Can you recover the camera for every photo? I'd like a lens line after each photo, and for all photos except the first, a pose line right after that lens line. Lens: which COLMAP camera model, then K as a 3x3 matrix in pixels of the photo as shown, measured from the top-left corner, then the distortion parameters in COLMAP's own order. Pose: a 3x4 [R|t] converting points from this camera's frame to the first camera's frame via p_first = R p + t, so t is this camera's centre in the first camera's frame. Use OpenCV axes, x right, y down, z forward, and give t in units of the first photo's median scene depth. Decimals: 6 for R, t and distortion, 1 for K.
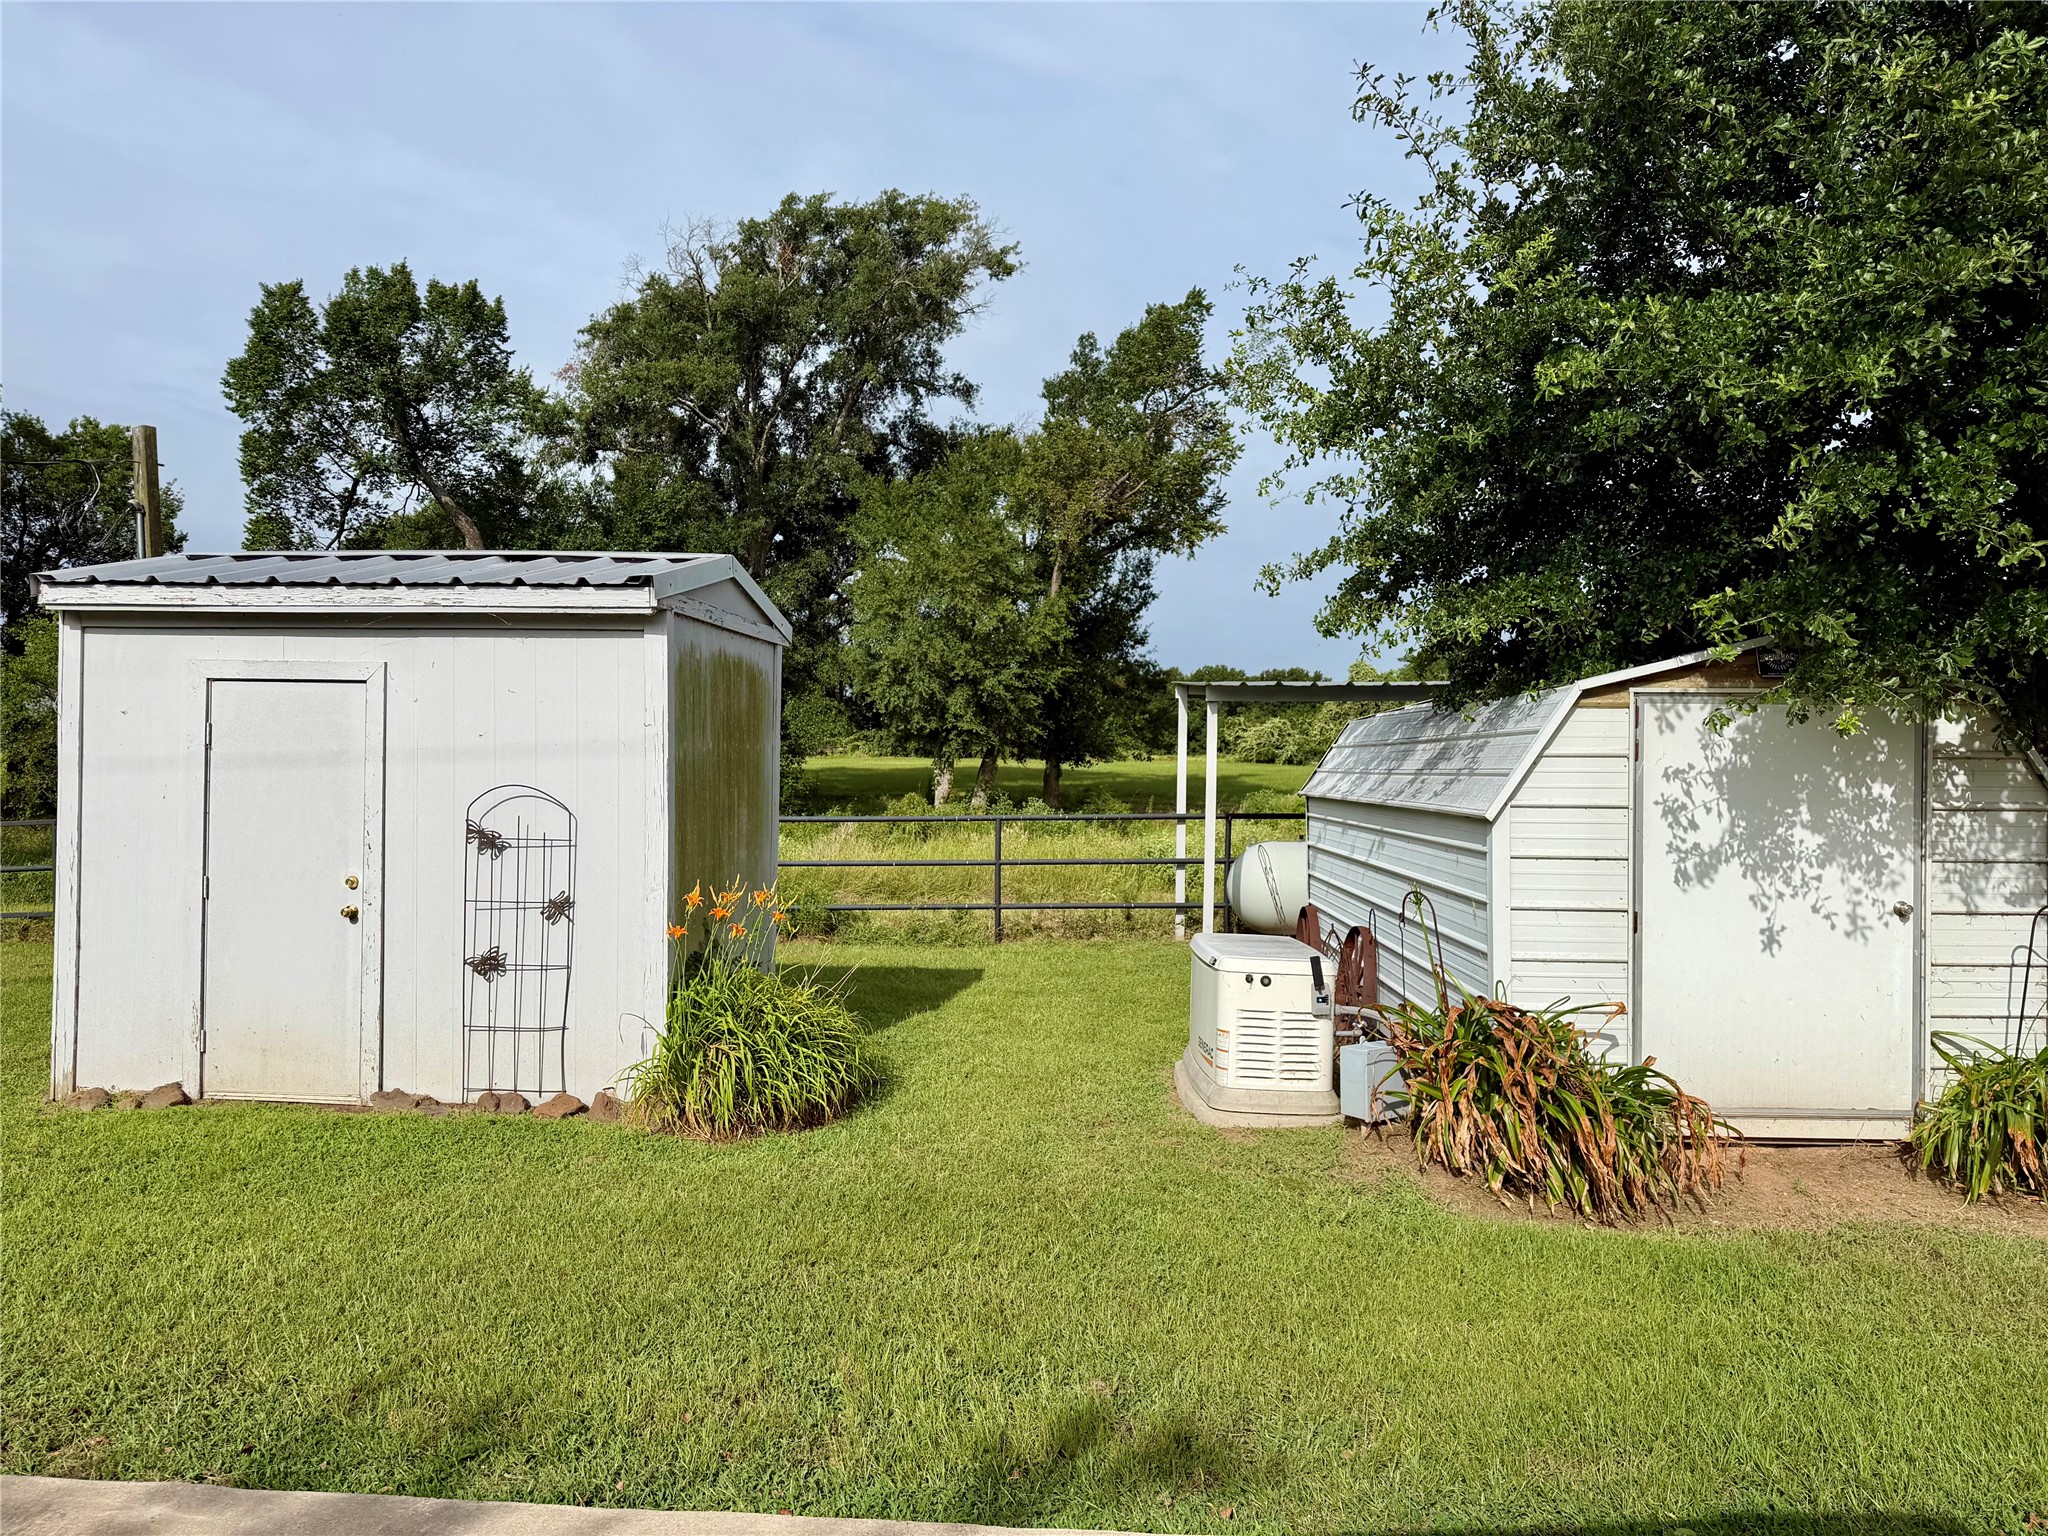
lens RADIAL K [[1401.8, 0, 1024.0], [0, 1401.8, 768.0], [0, 0, 1]] dist [-0.000640, -0.000587]
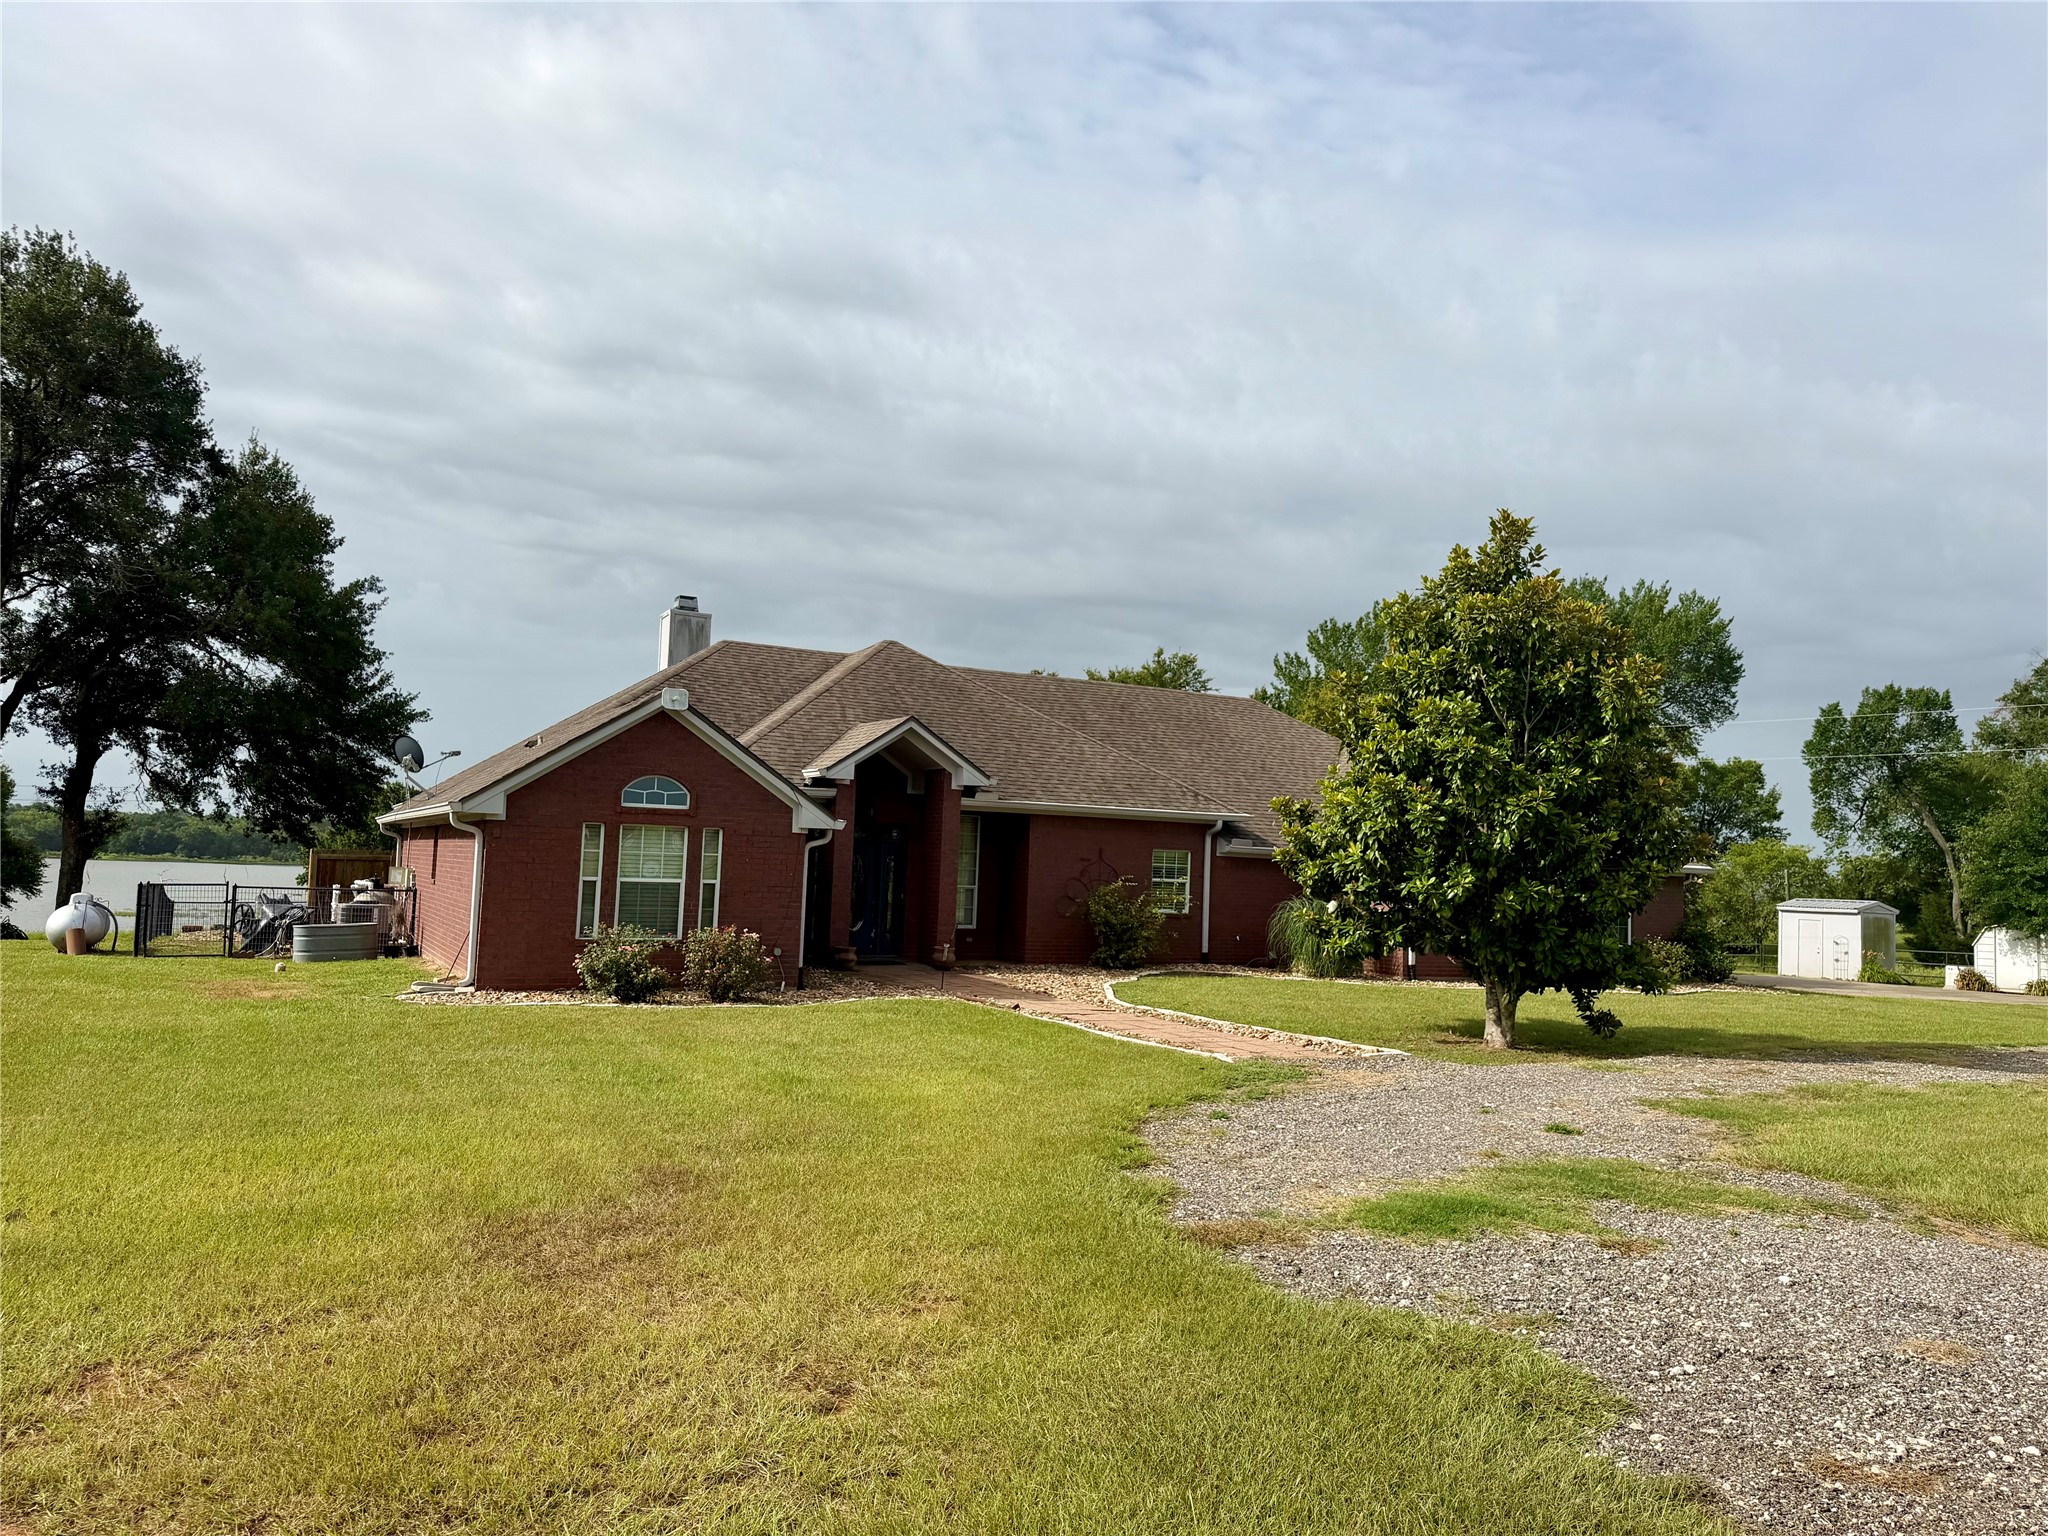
lens RADIAL K [[1409.8, 0, 1024.0], [0, 1409.8, 768.0], [0, 0, 1]] dist [-0.000537, -0.000441]
pose [[0.520555, -0.051052, -0.852300, 0.656885], [-0.050413, 0.994632, -0.090368, 0.004369], [0.852338, 0.090009, 0.515187, -1.142893]]
